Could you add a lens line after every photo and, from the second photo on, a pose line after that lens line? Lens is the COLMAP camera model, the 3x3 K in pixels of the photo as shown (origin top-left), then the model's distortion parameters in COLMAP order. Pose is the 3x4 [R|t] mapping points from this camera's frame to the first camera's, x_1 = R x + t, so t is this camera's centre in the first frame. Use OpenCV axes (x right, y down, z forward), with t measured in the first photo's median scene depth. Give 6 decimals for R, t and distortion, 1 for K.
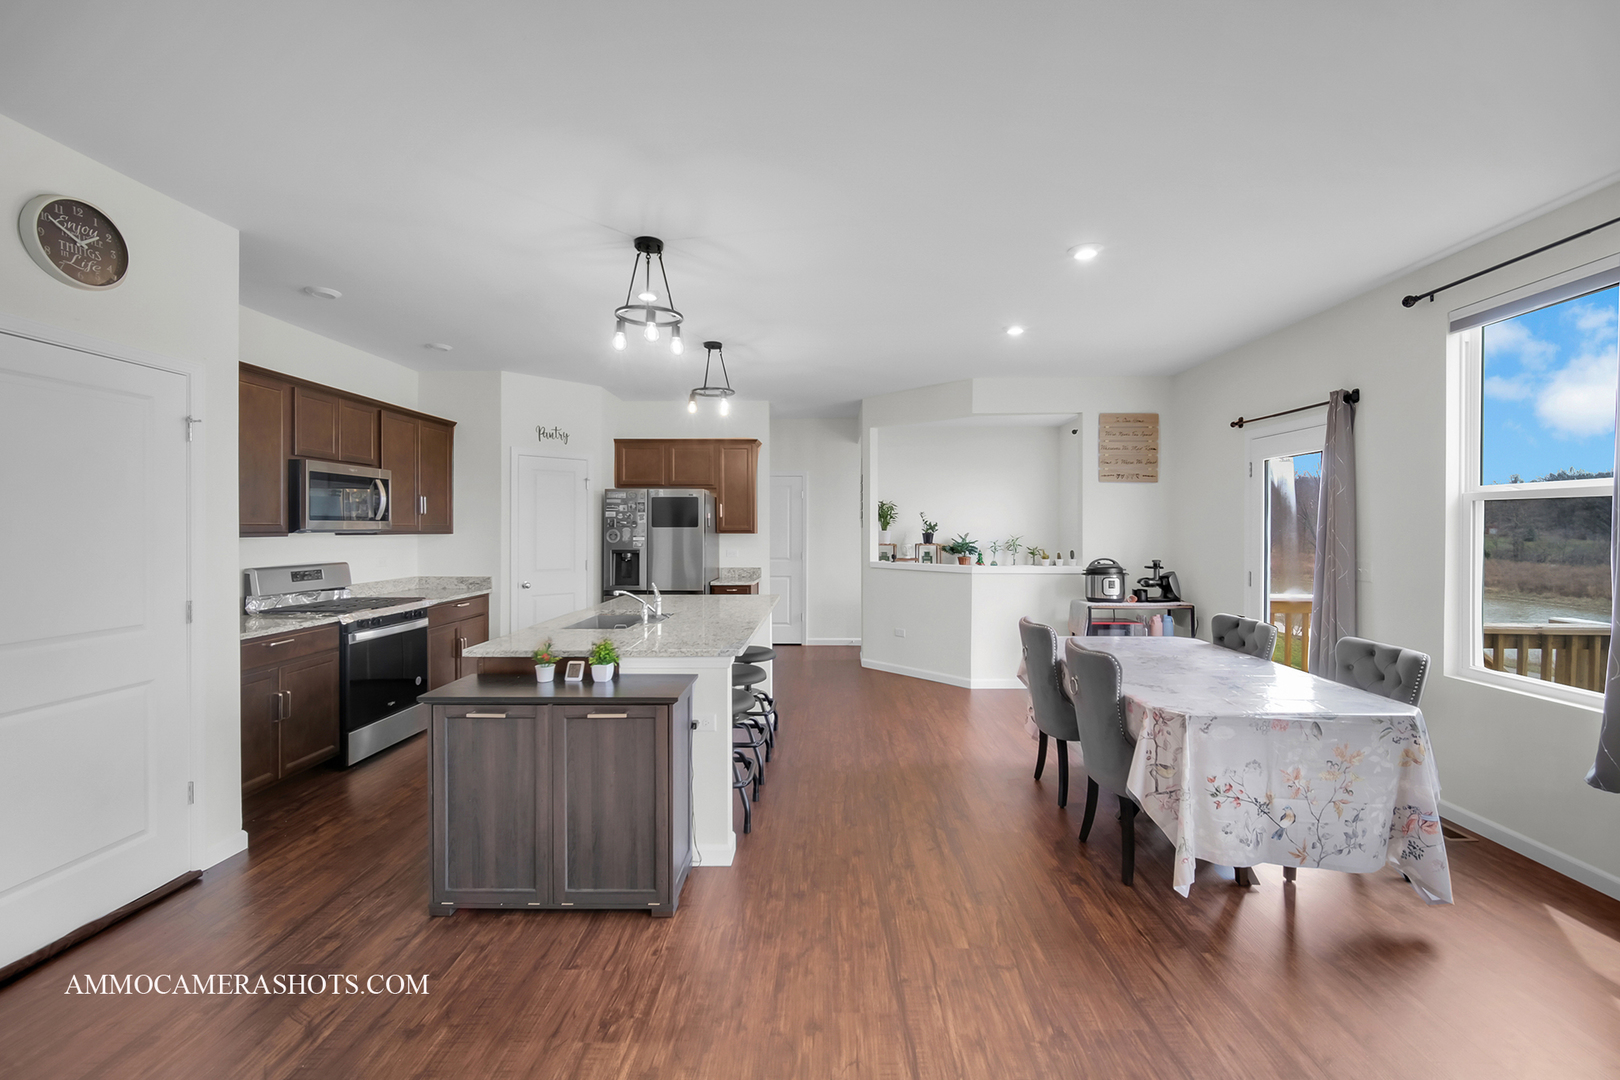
lens RADIAL K [[668.0, 0, 810.5], [0, 668.0, 530.1], [0, 0, 1]] dist [-0.002979, 0.000150]
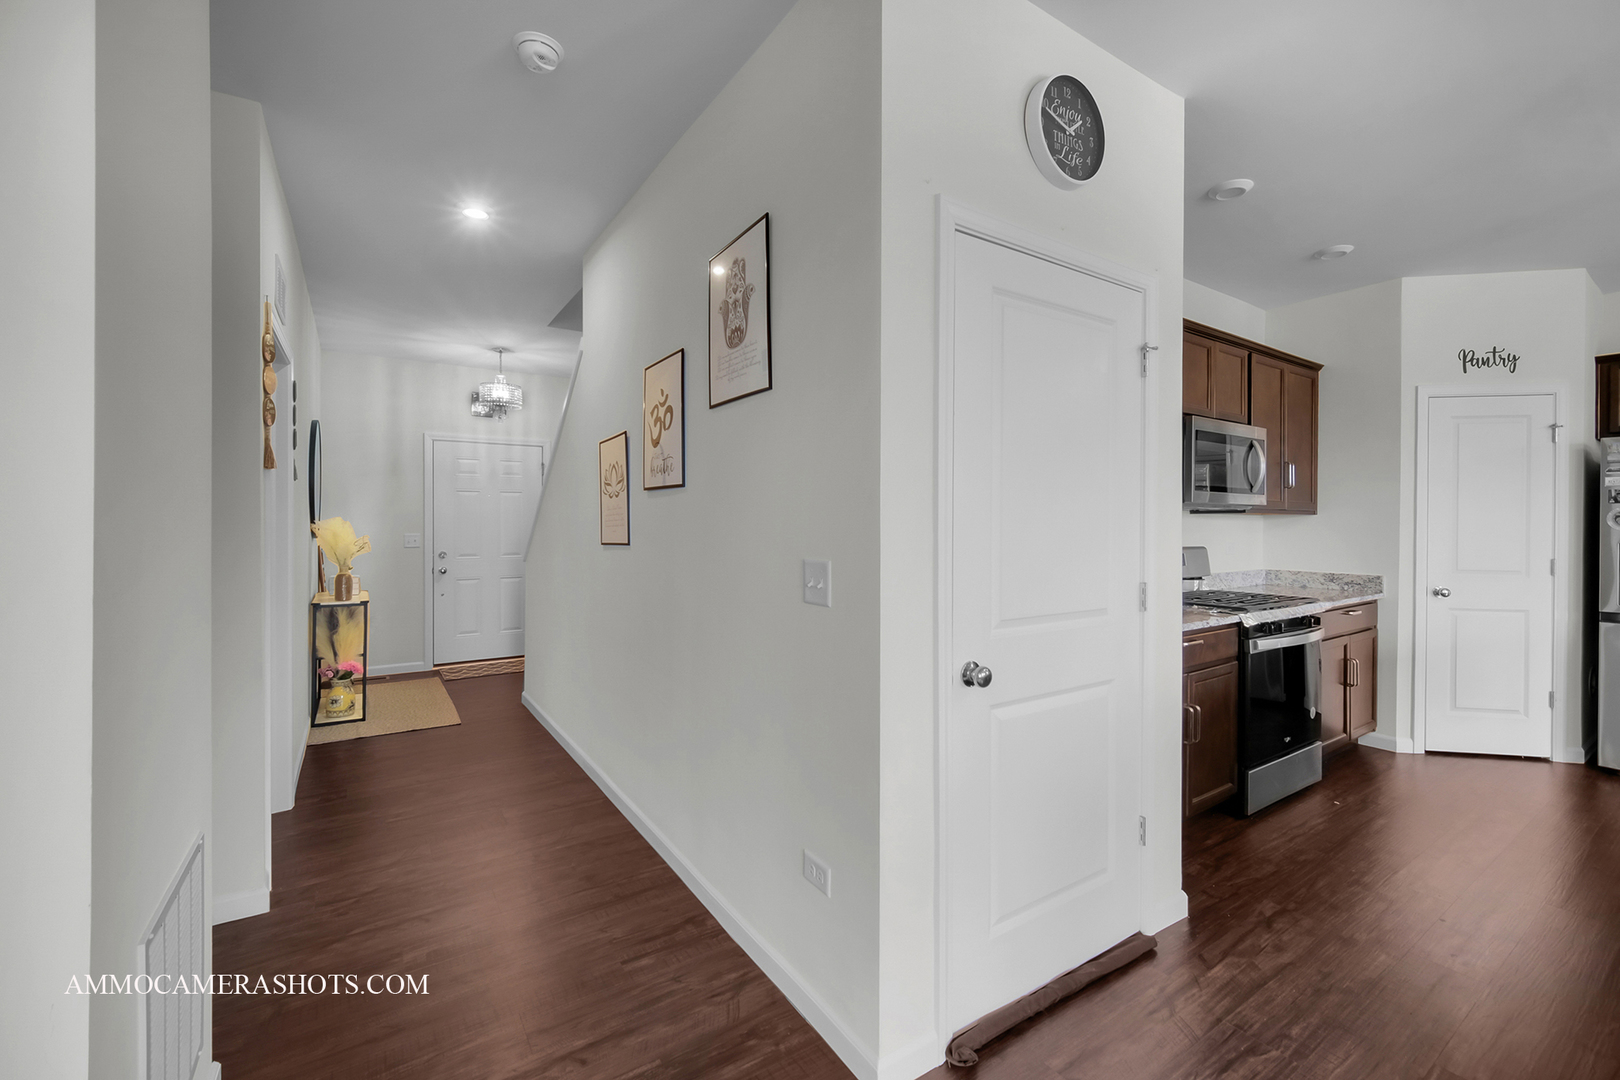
lens RADIAL K [[668.0, 0, 822.5], [0, 668.0, 521.4], [0, 0, 1]] dist [-0.002979, 0.000150]
pose [[0.577997, 0.001061, -0.816038, -0.298166], [-0.006694, 0.999972, -0.003442, 0.023222], [0.816011, 0.007452, 0.577988, 0.142952]]
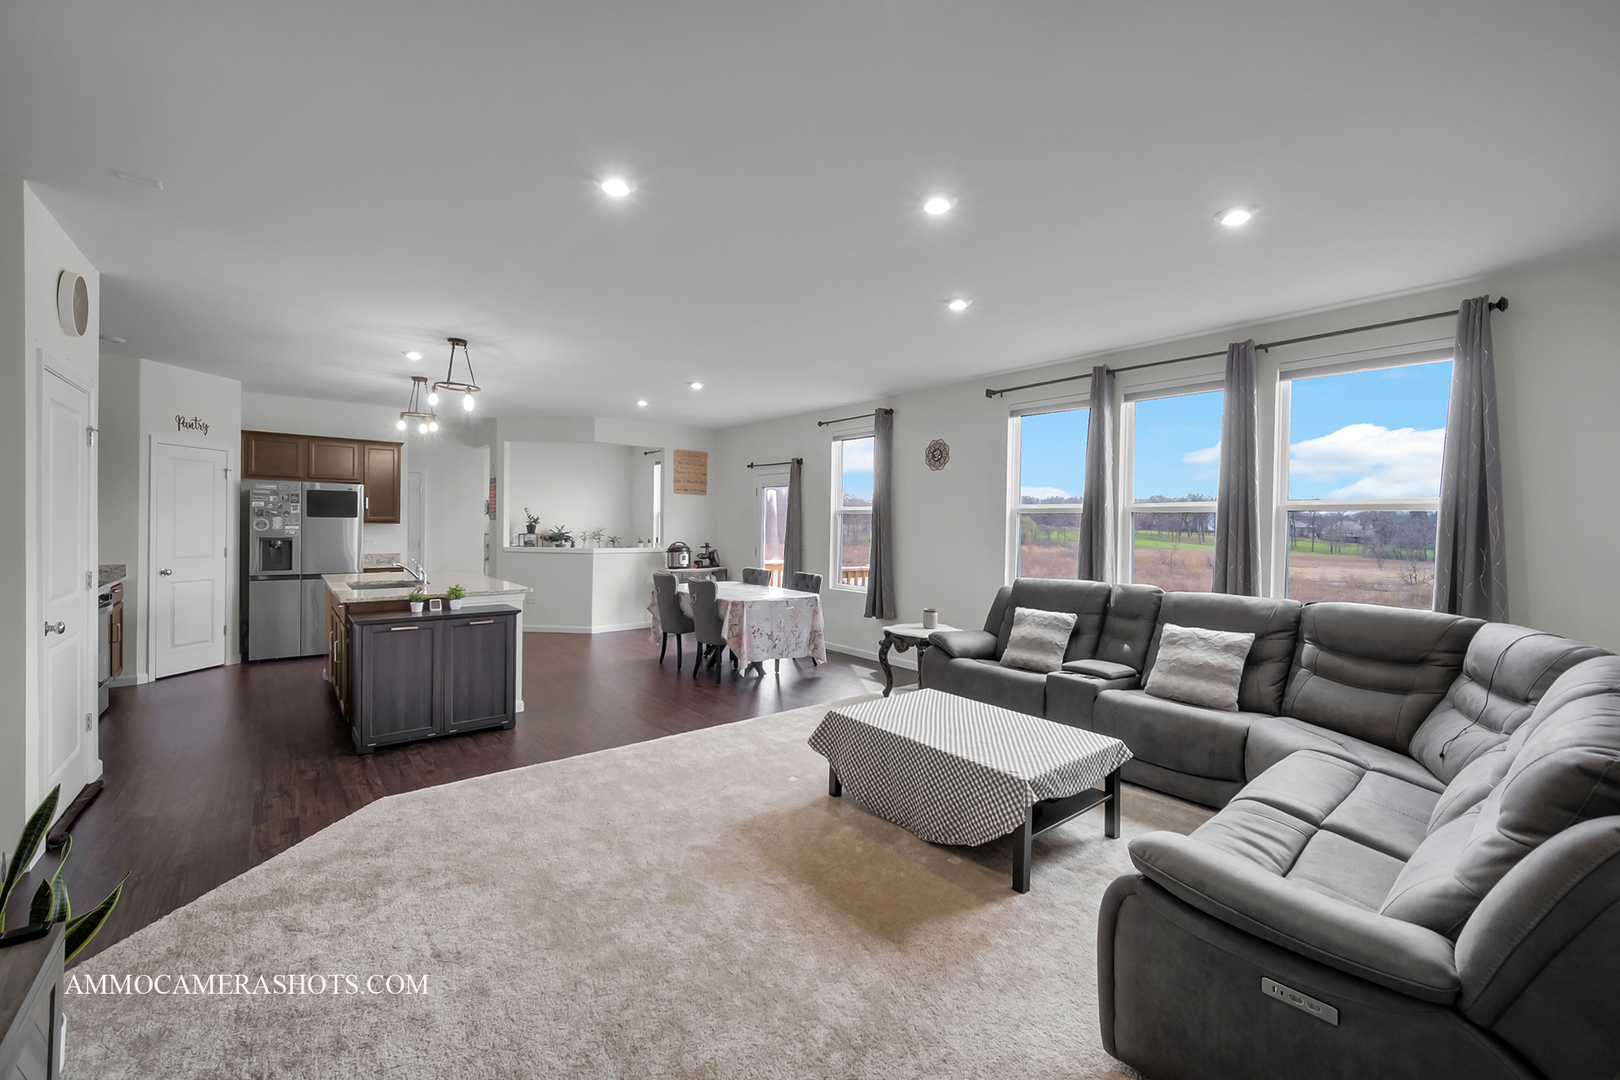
lens RADIAL K [[668.0, 0, 807.5], [0, 668.0, 533.6], [0, 0, 1]] dist [-0.002979, 0.000150]
pose [[0.769301, 0.002093, 0.638883, -0.399069], [-0.011777, 0.999871, 0.010905, 0.001945], [-0.638777, -0.015913, 0.769227, -0.495967]]
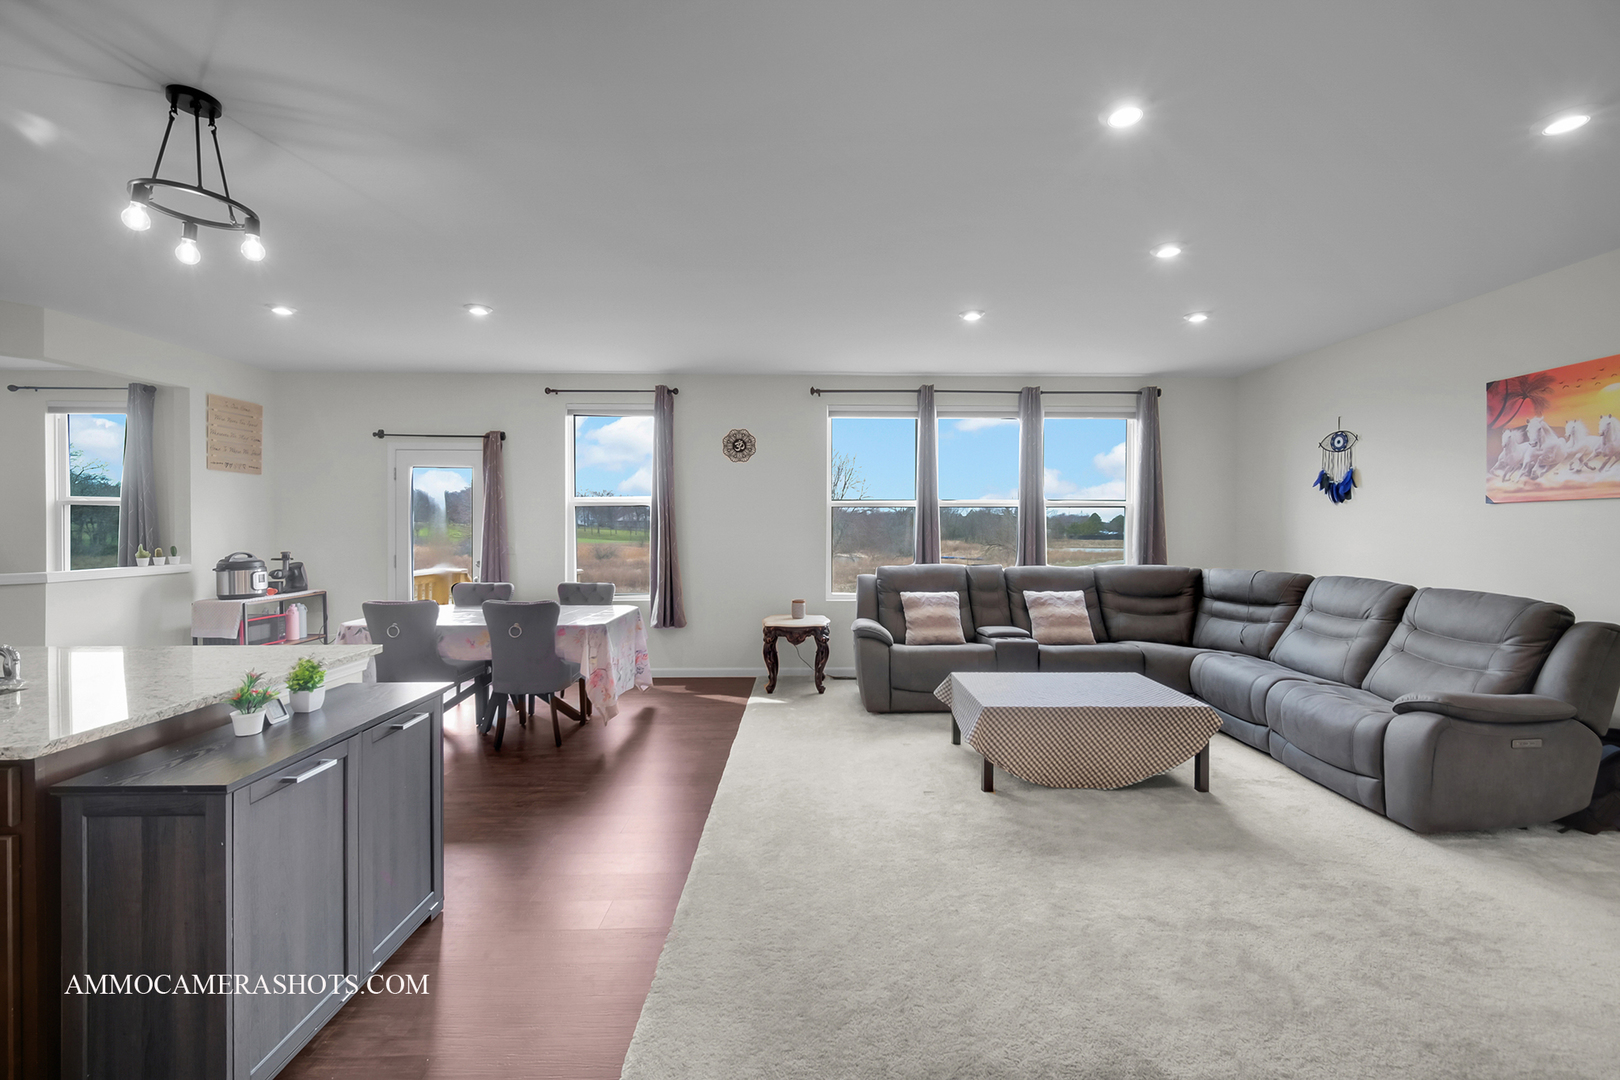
lens RADIAL K [[668.0, 0, 828.6], [0, 668.0, 531.2], [0, 0, 1]] dist [-0.002979, 0.000150]
pose [[-0.043012, -0.010315, 0.999021, -0.618292], [0.003109, 0.999940, 0.010459, 0.006294], [-0.999070, 0.003556, -0.042977, 0.239898]]
